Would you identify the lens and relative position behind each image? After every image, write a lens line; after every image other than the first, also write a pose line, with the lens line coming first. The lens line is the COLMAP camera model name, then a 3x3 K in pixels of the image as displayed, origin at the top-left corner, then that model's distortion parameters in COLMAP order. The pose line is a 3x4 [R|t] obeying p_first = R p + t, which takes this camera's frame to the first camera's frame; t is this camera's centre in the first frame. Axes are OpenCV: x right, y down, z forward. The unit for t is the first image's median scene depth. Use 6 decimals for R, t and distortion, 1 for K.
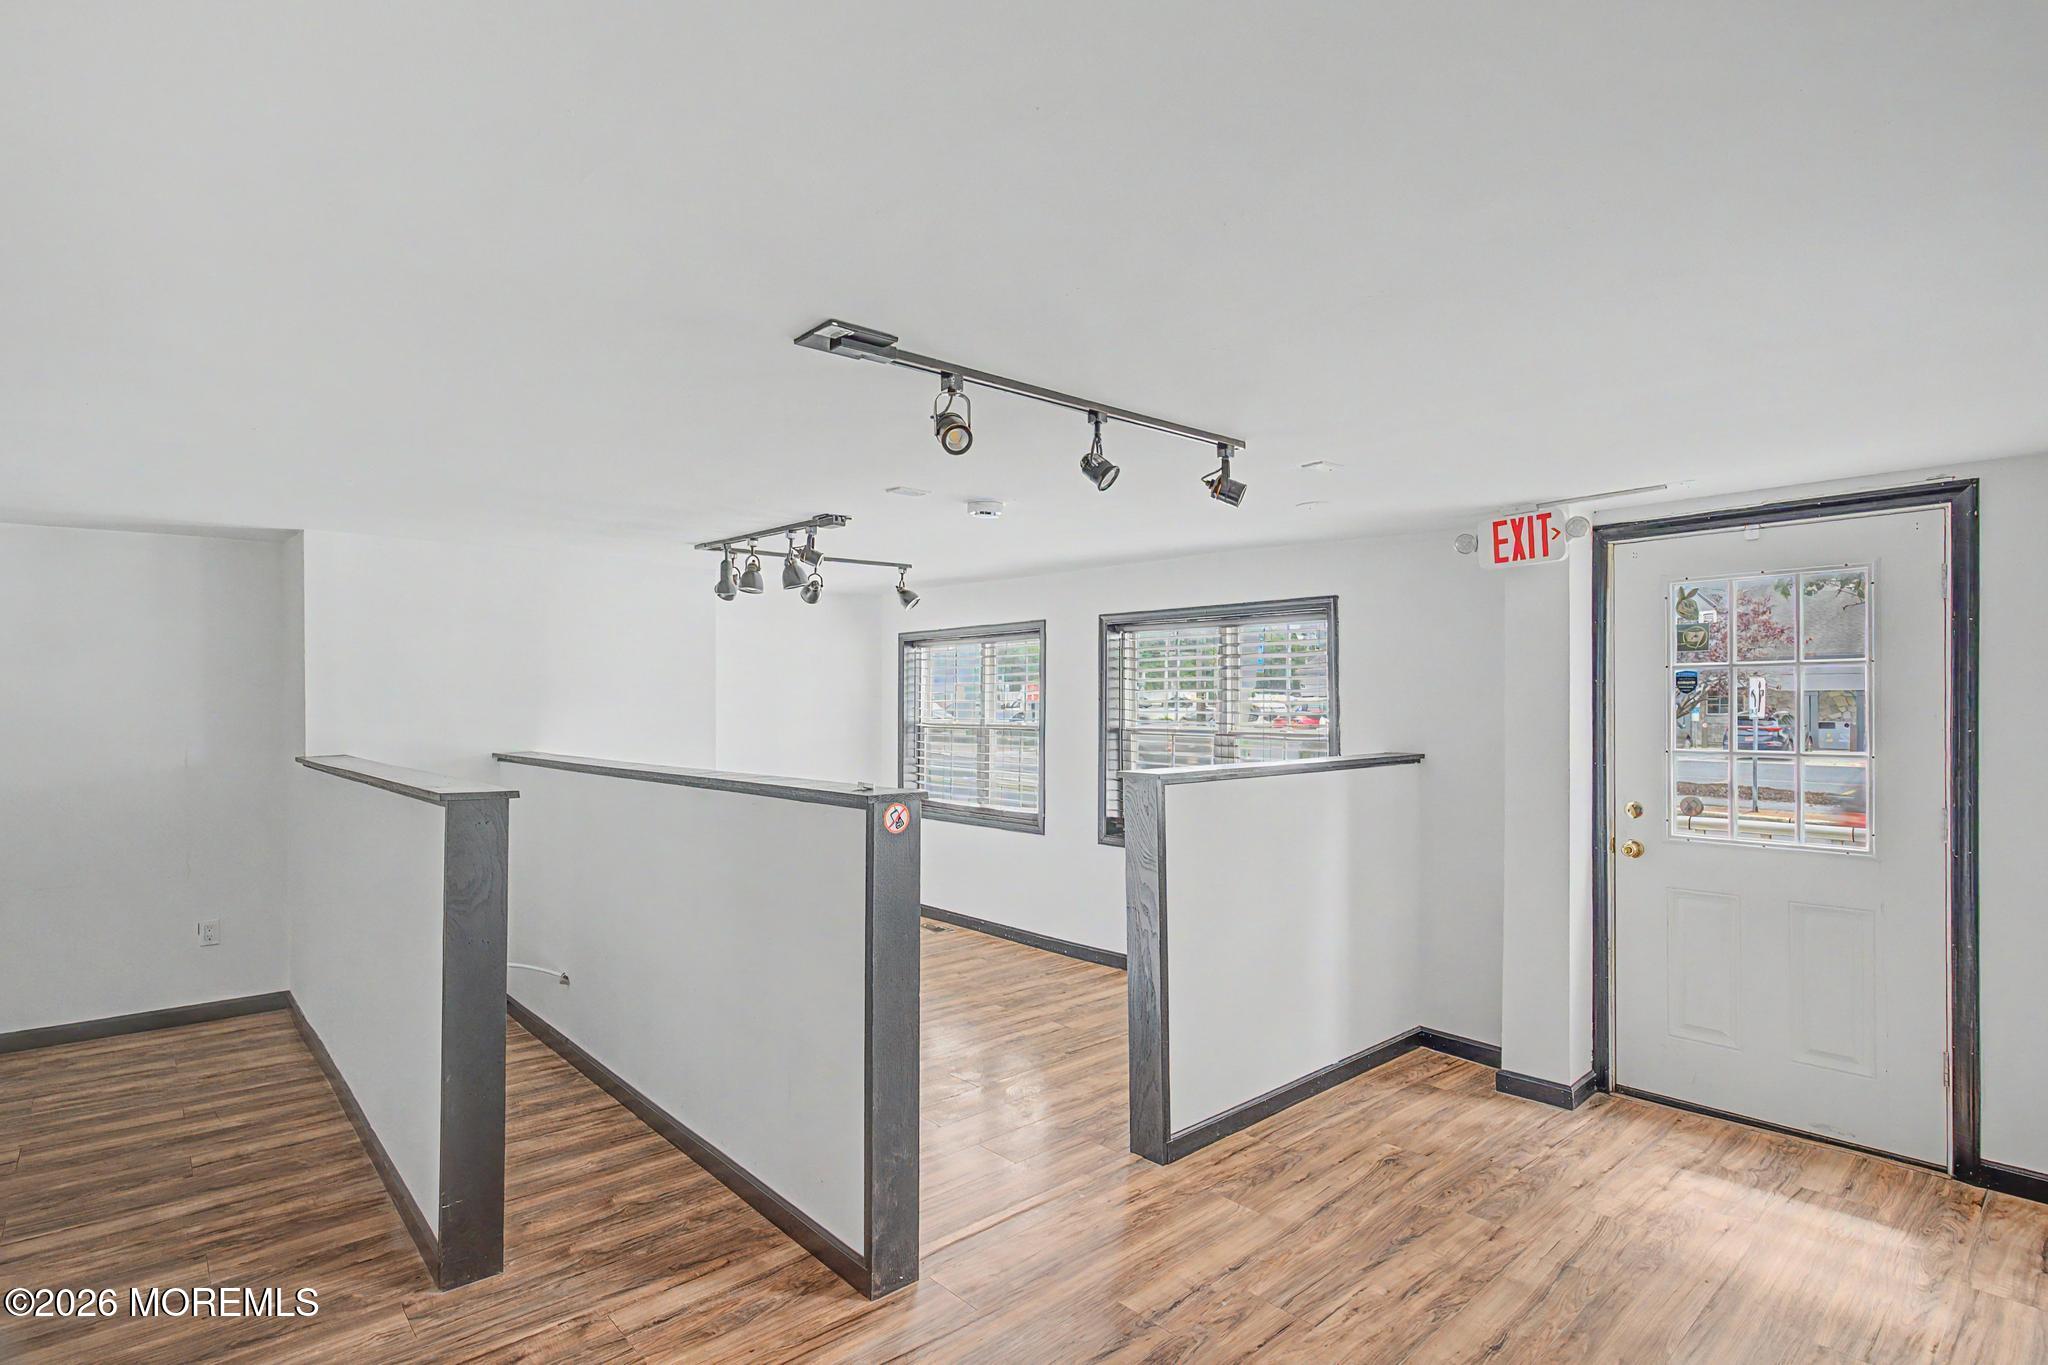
lens RADIAL K [[1010.0, 0, 1040.9], [0, 1010.0, 697.1], [0, 0, 1]] dist [0.002041, 0.004286]
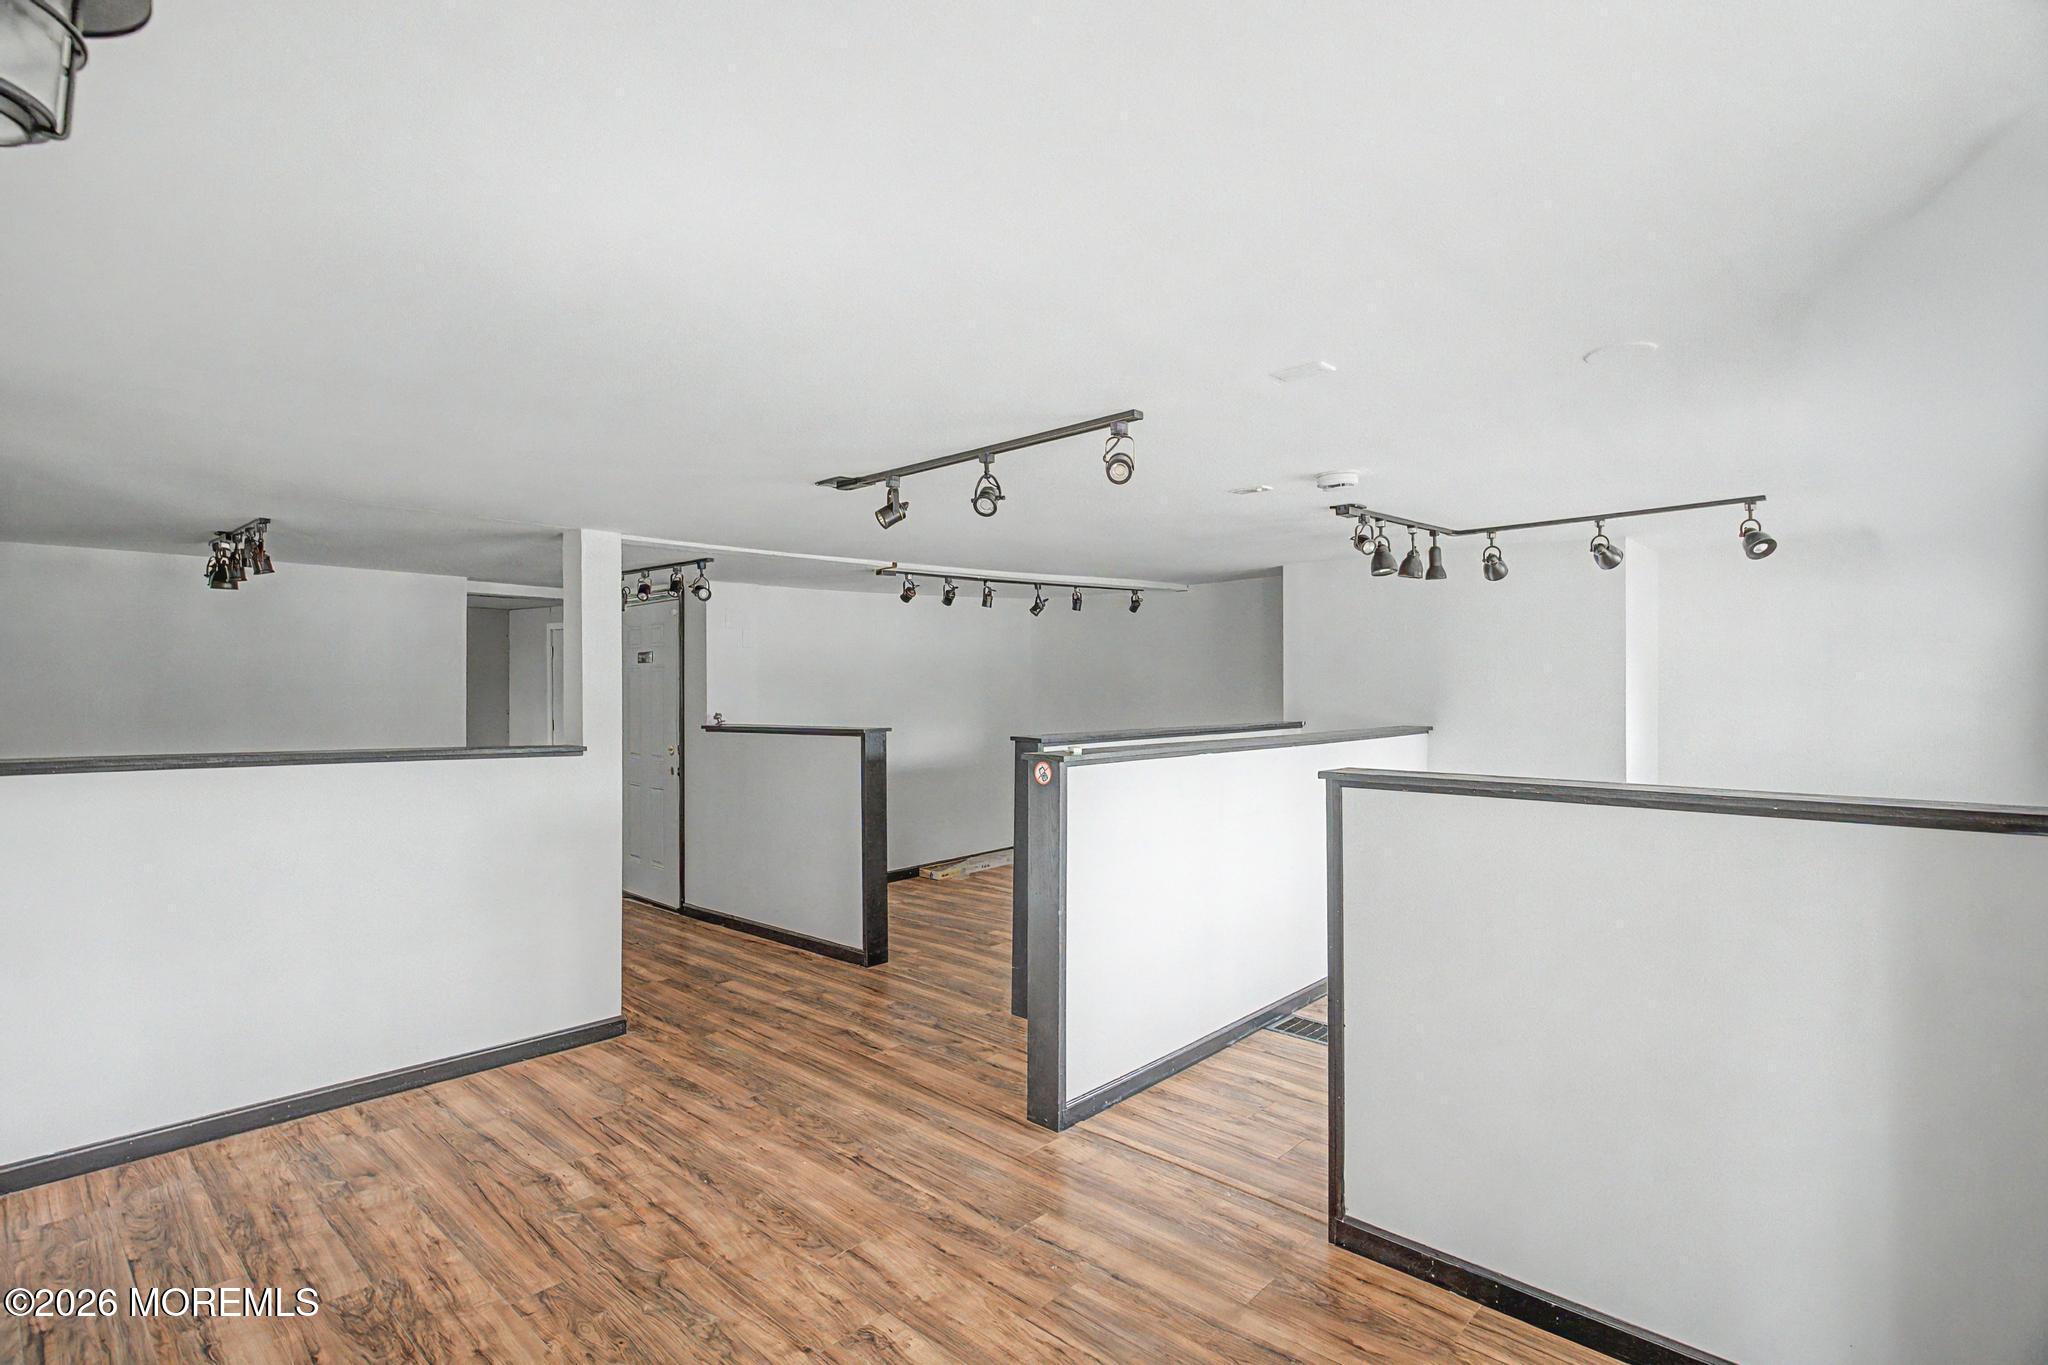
lens RADIAL K [[1010.0, 0, 1023.7], [0, 1010.0, 685.5], [0, 0, 1]] dist [0.002041, 0.004286]
pose [[0.089388, 0.006144, -0.995978, 0.970420], [0.005652, 0.999962, 0.006676, -0.003749], [0.995981, -0.006226, 0.089350, 0.706968]]
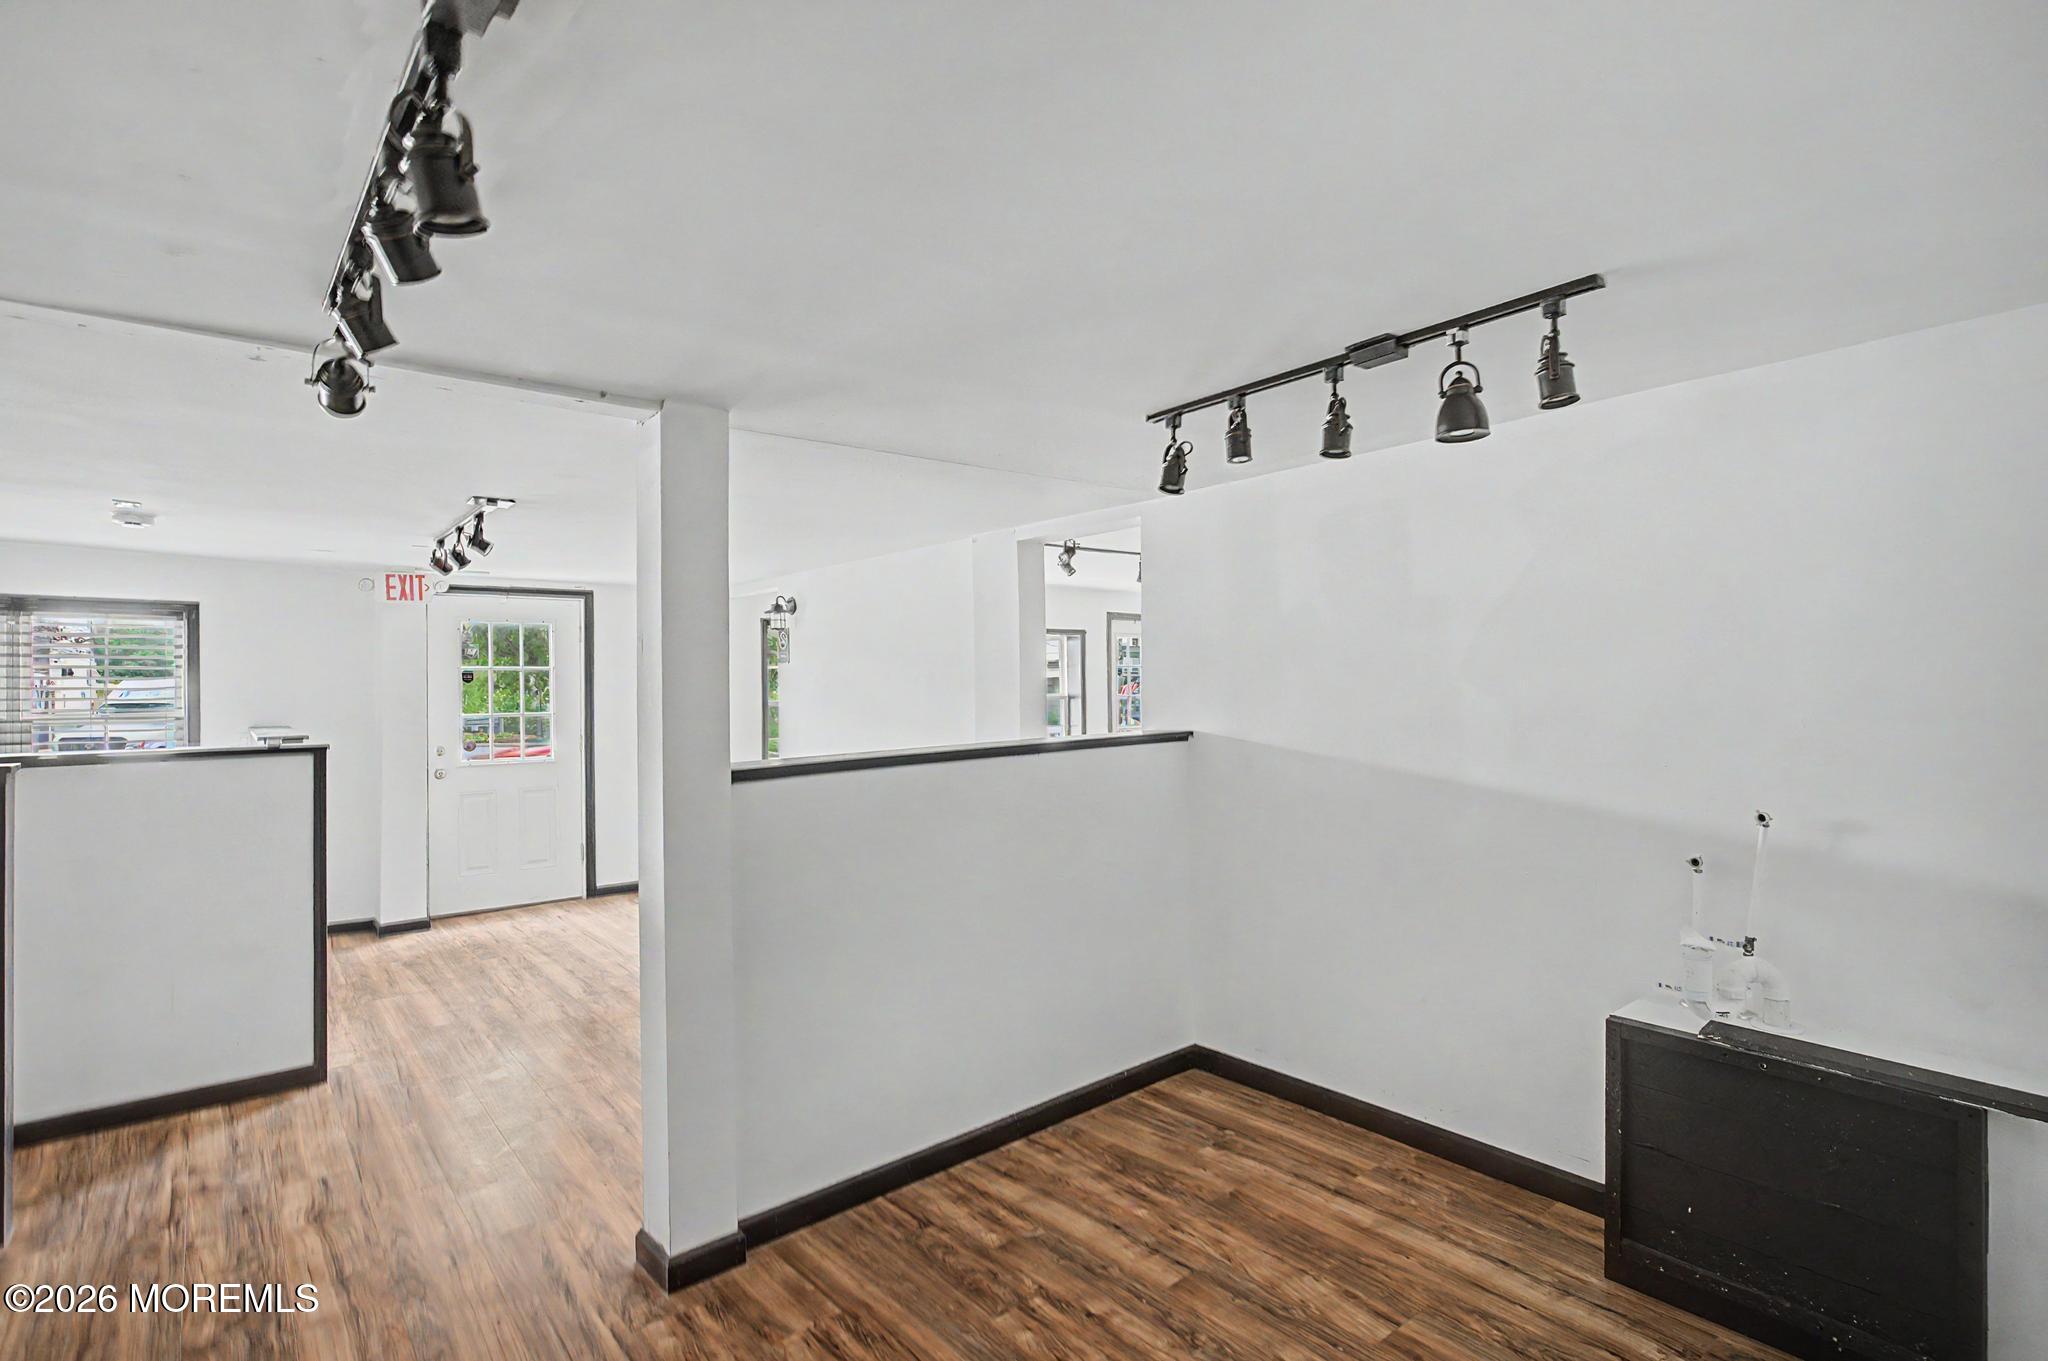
lens RADIAL K [[1010.0, 0, 1030.3], [0, 1010.0, 686.0], [0, 0, 1]] dist [0.002041, 0.004286]
pose [[0.045101, 0.003411, 0.998977, -1.312937], [0.003879, 0.999986, -0.003589, 0.013521], [-0.998975, 0.004037, 0.045087, -0.092239]]
